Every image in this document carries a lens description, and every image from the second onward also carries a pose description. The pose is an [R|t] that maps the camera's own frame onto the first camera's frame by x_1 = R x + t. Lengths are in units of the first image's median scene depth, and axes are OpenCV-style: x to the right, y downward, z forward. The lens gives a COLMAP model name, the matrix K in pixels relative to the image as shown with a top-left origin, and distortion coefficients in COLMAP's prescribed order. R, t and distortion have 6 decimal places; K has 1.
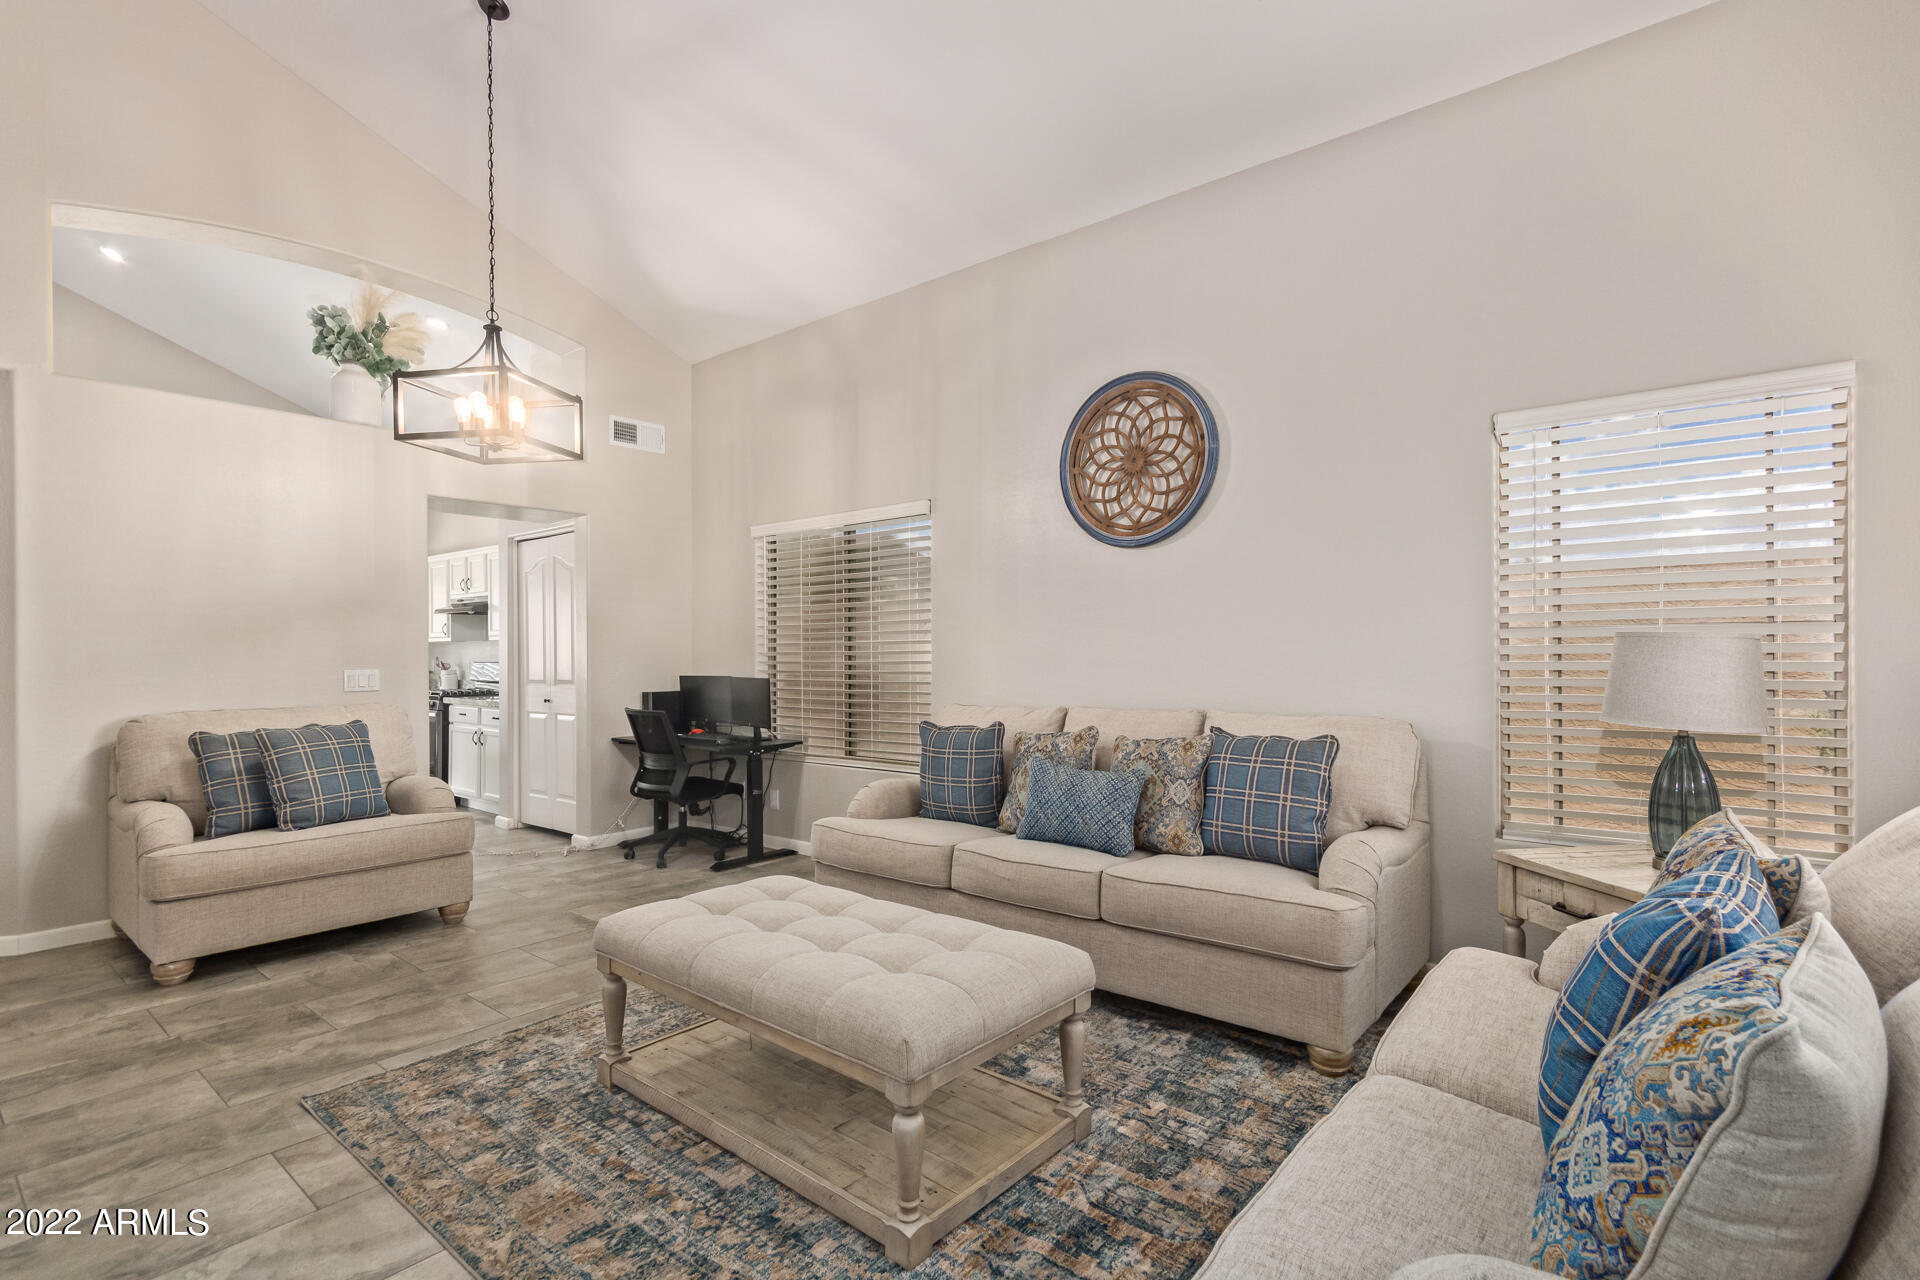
lens RADIAL K [[907.1, 0, 960.6], [0, 907.1, 641.3], [0, 0, 1]] dist [0.000739, 0.000997]
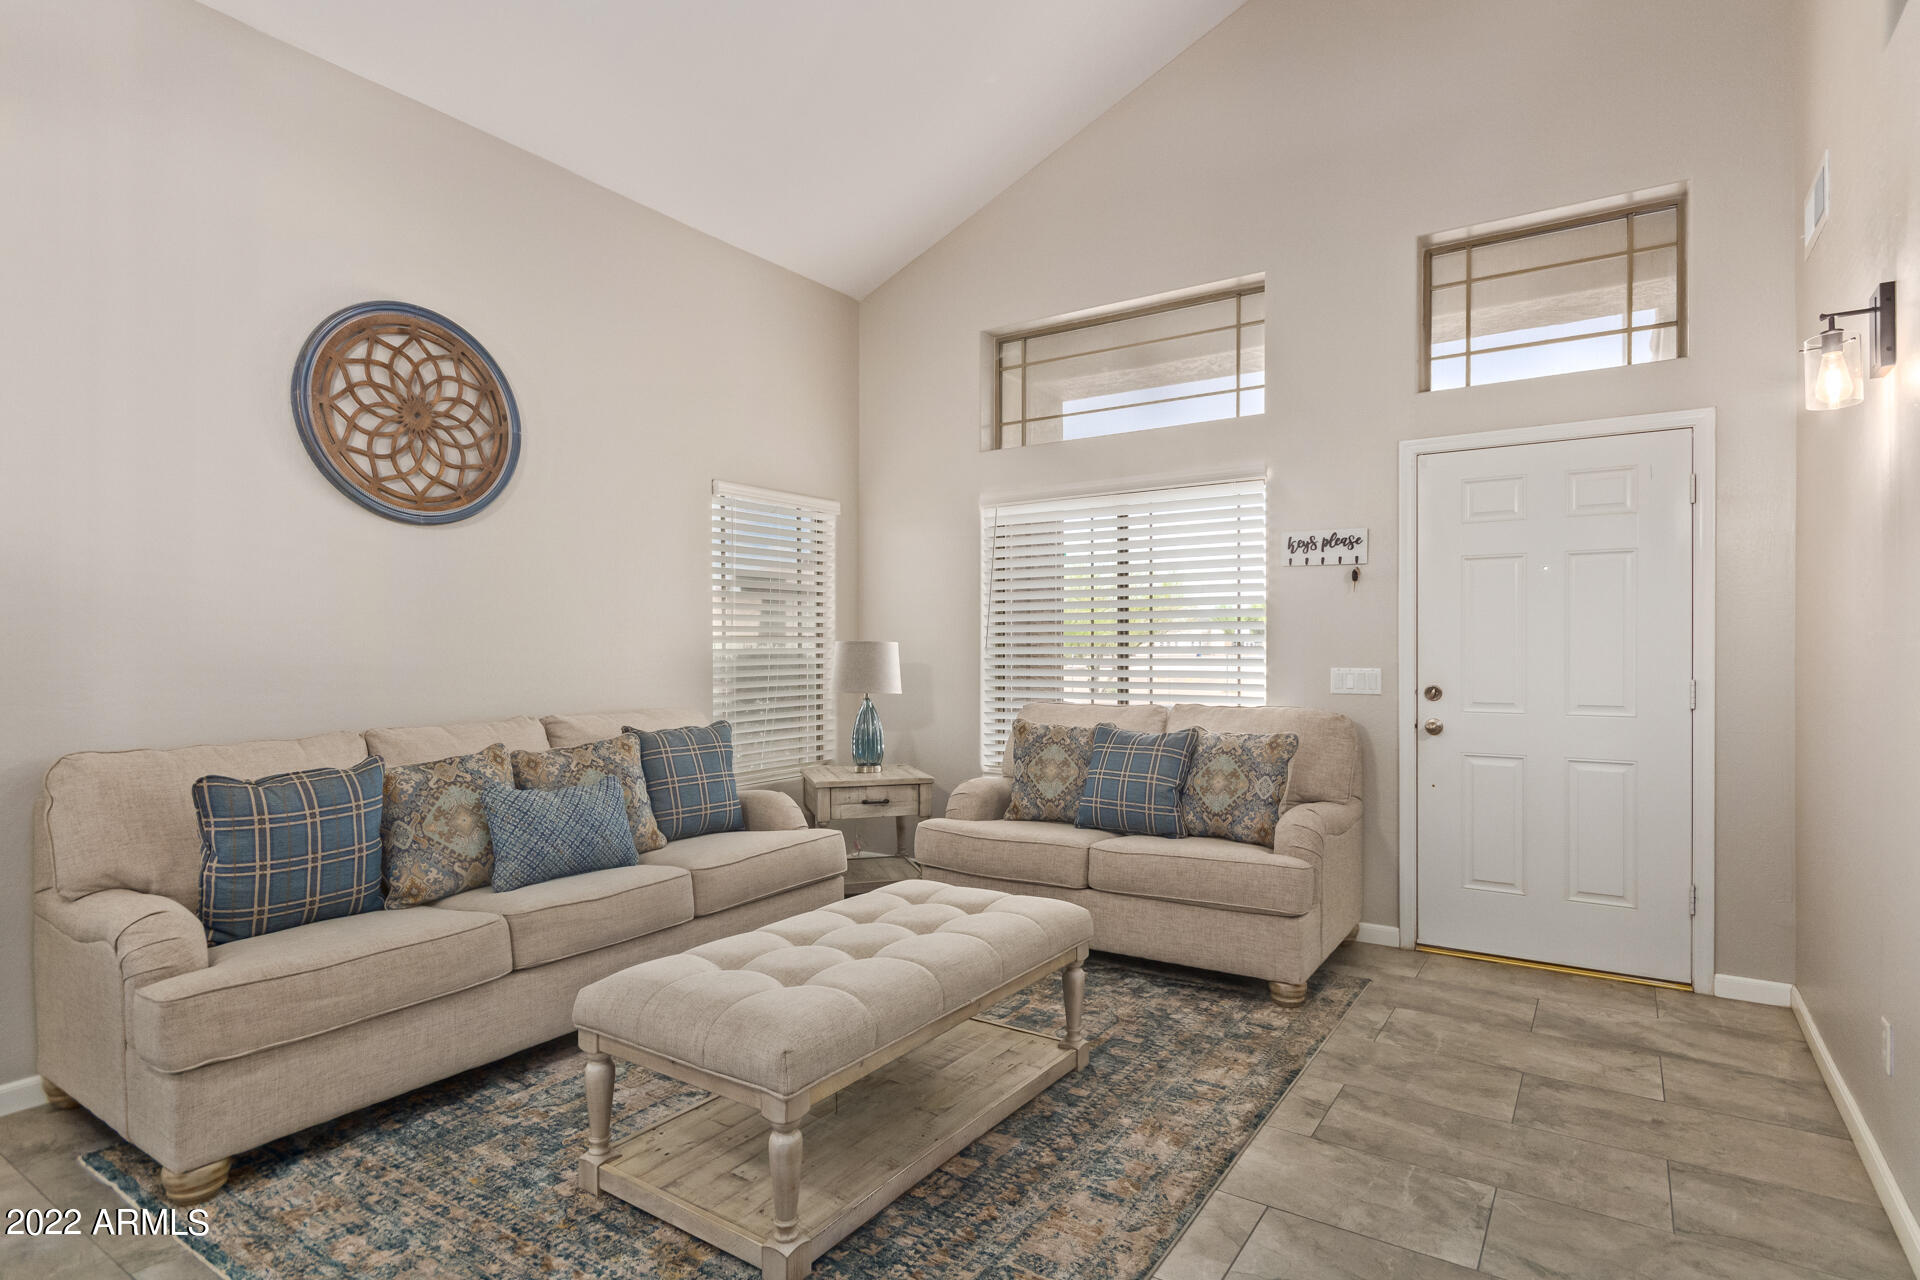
lens RADIAL K [[988.0, 0, 970.0], [0, 988.0, 649.7], [0, 0, 1]] dist [0.003287, 0.000379]
pose [[-0.106549, 0.004316, 0.994298, -0.744365], [-0.007412, 0.999959, -0.005135, 0.008242], [-0.994280, -0.007917, -0.106513, 0.617709]]
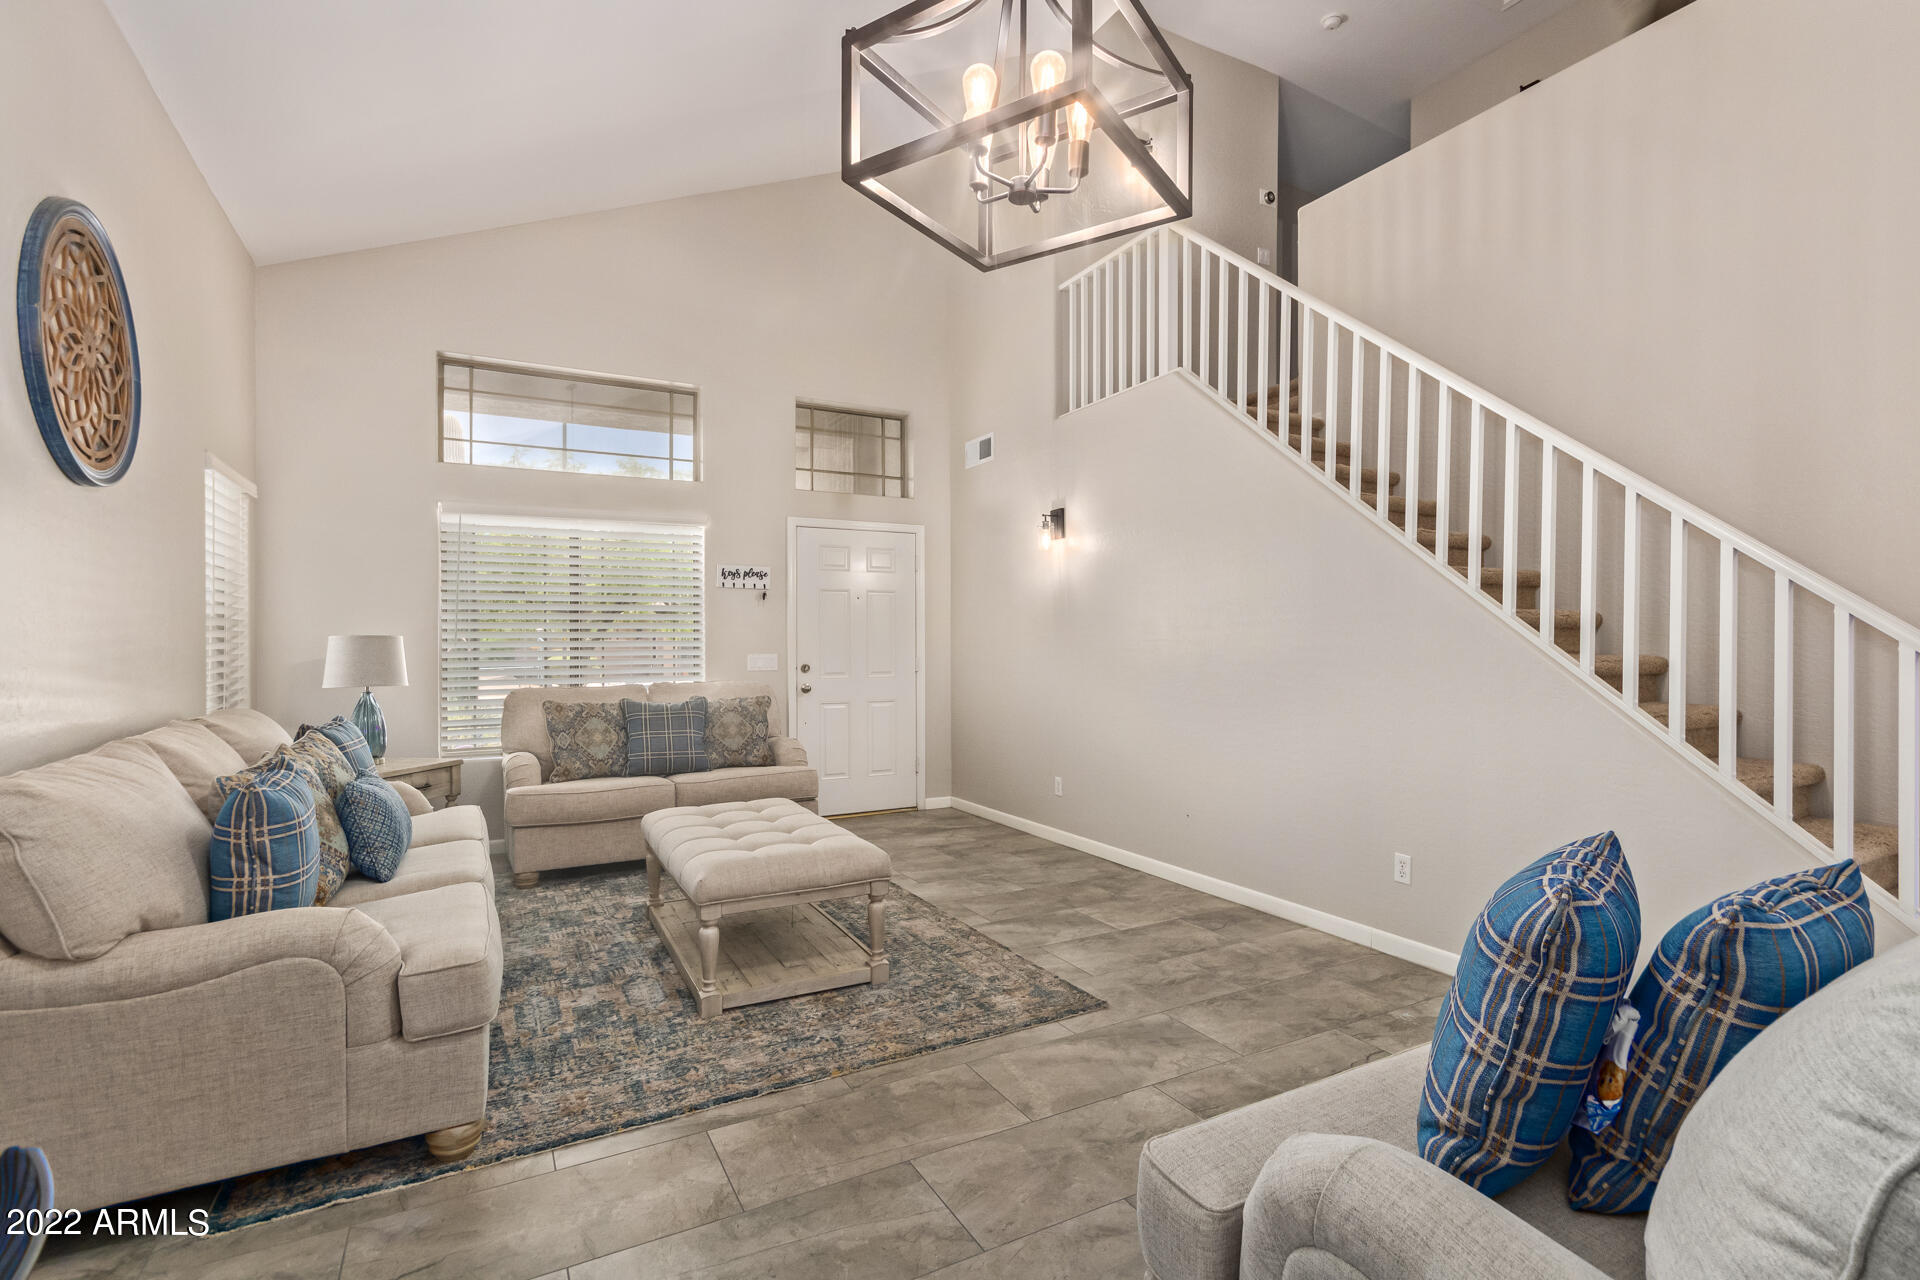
lens RADIAL K [[907.1, 0, 959.8], [0, 907.1, 645.1], [0, 0, 1]] dist [0.000739, 0.000997]
pose [[-0.926597, 0.008308, 0.375965, -0.629772], [0.005181, 0.999943, -0.009325, 0.019134], [-0.376021, -0.006693, -0.926587, 1.385441]]
